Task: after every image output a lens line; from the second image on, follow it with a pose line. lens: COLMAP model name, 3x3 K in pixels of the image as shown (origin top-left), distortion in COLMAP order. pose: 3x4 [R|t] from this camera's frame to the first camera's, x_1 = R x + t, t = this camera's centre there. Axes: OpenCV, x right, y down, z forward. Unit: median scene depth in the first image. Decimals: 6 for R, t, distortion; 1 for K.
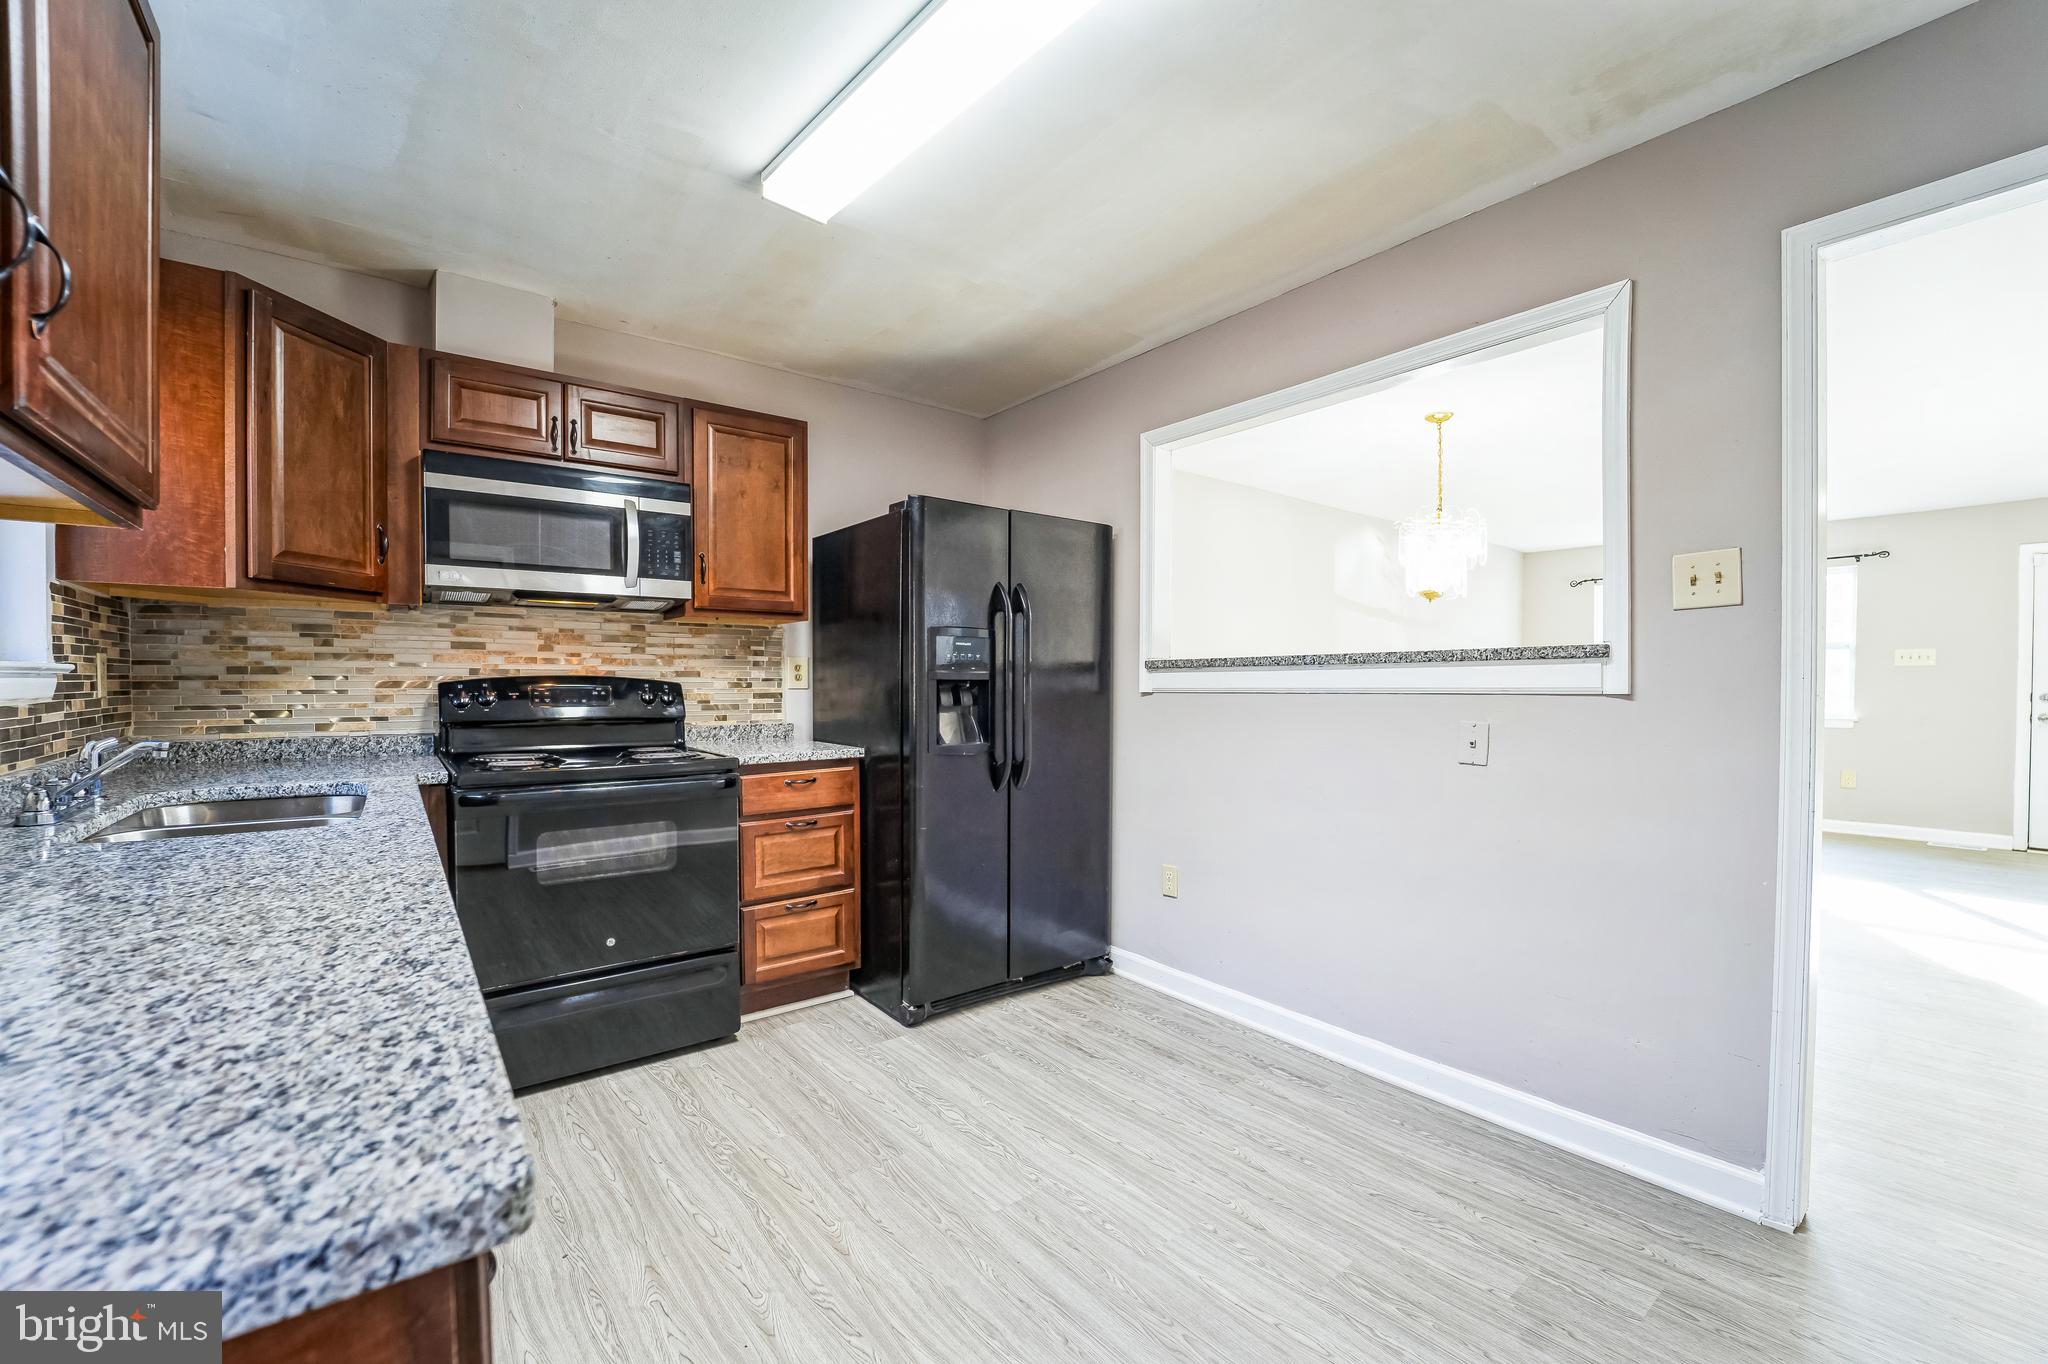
lens RADIAL K [[836.1, 0, 1018.6], [0, 836.1, 696.8], [0, 0, 1]] dist [-0.028792, -0.000908]
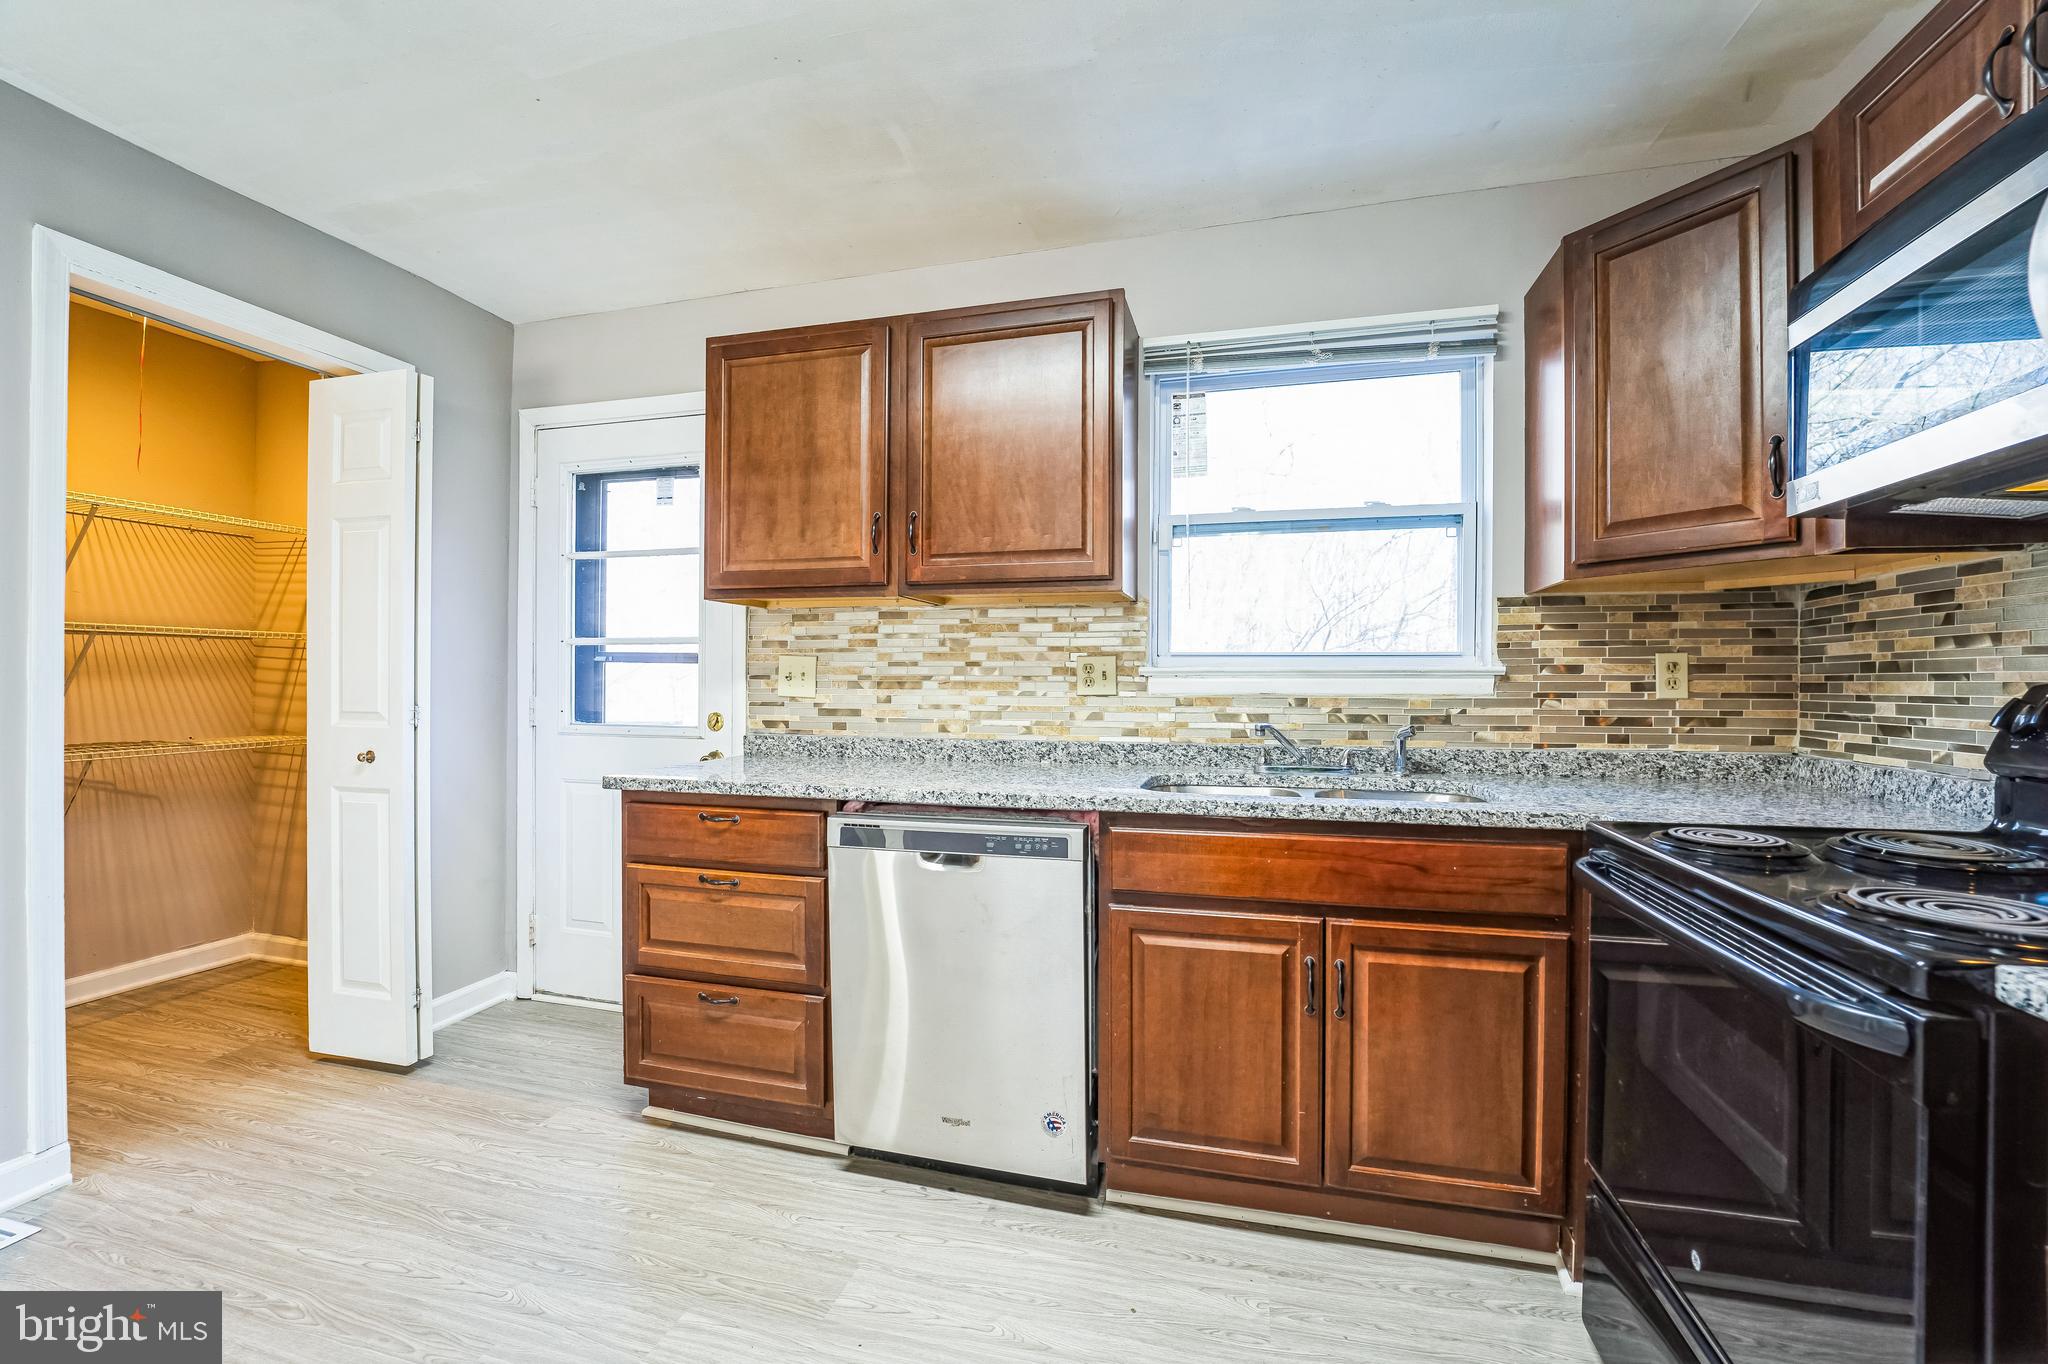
lens RADIAL K [[836.1, 0, 1025.8], [0, 836.1, 685.6], [0, 0, 1]] dist [-0.028792, -0.000908]
pose [[-0.802342, -0.001022, -0.596863, 0.052372], [-0.016951, 0.999634, 0.021075, -0.016575], [0.596623, 0.027027, -0.802066, 0.996349]]
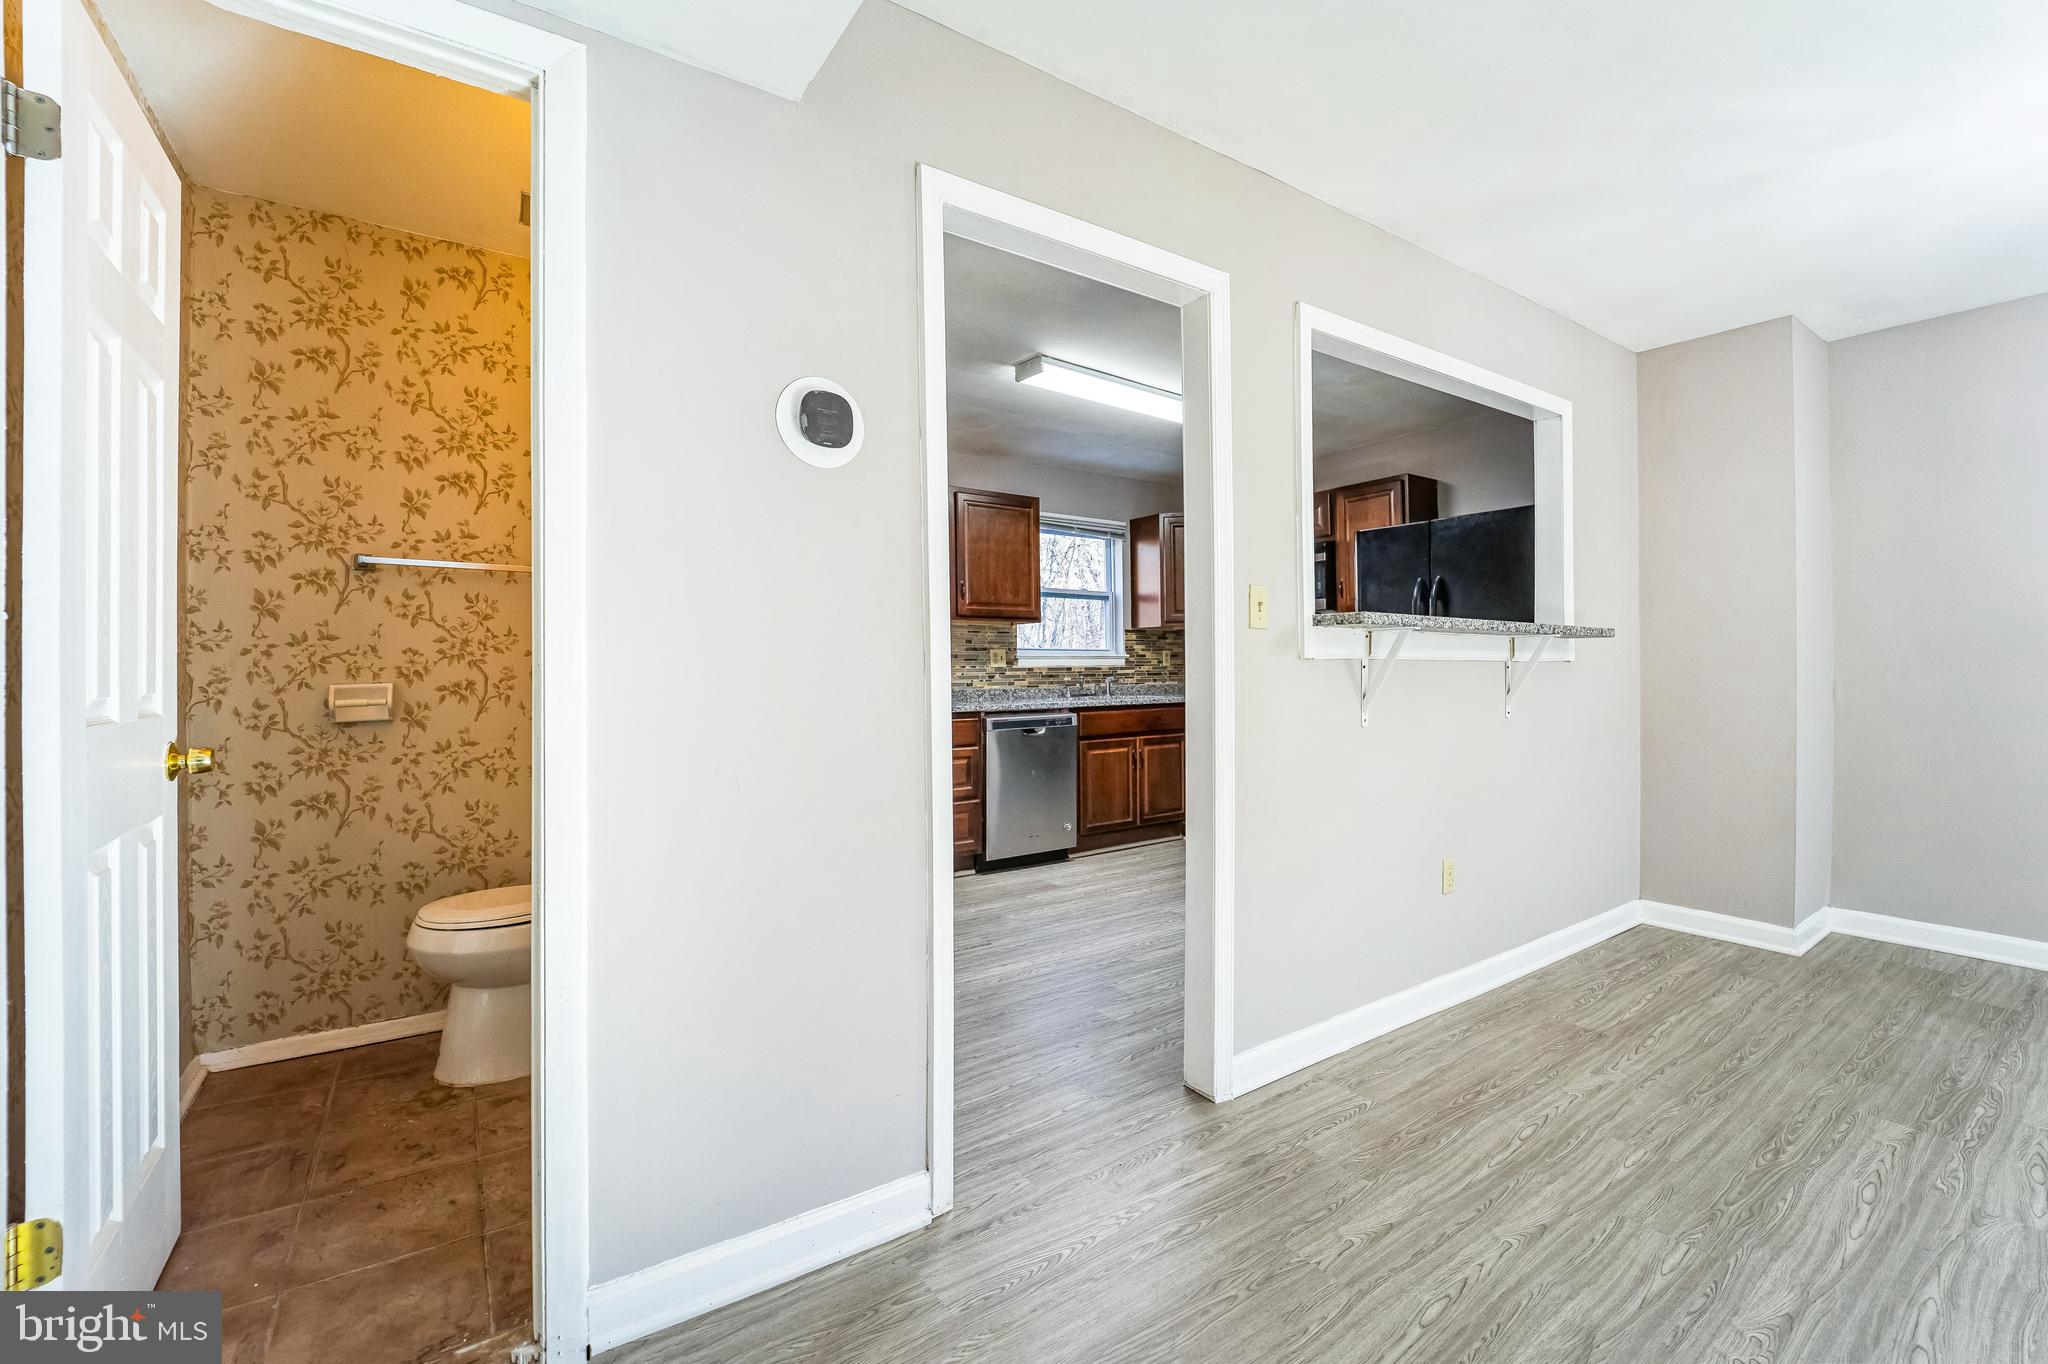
lens RADIAL K [[836.1, 0, 1038.4], [0, 836.1, 668.2], [0, 0, 1]] dist [-0.028792, -0.000908]
pose [[-0.052240, -0.000874, -0.998634, 1.384994], [-0.012458, 0.999922, -0.000224, 0.012032], [0.998557, 0.012429, -0.052247, 0.524666]]
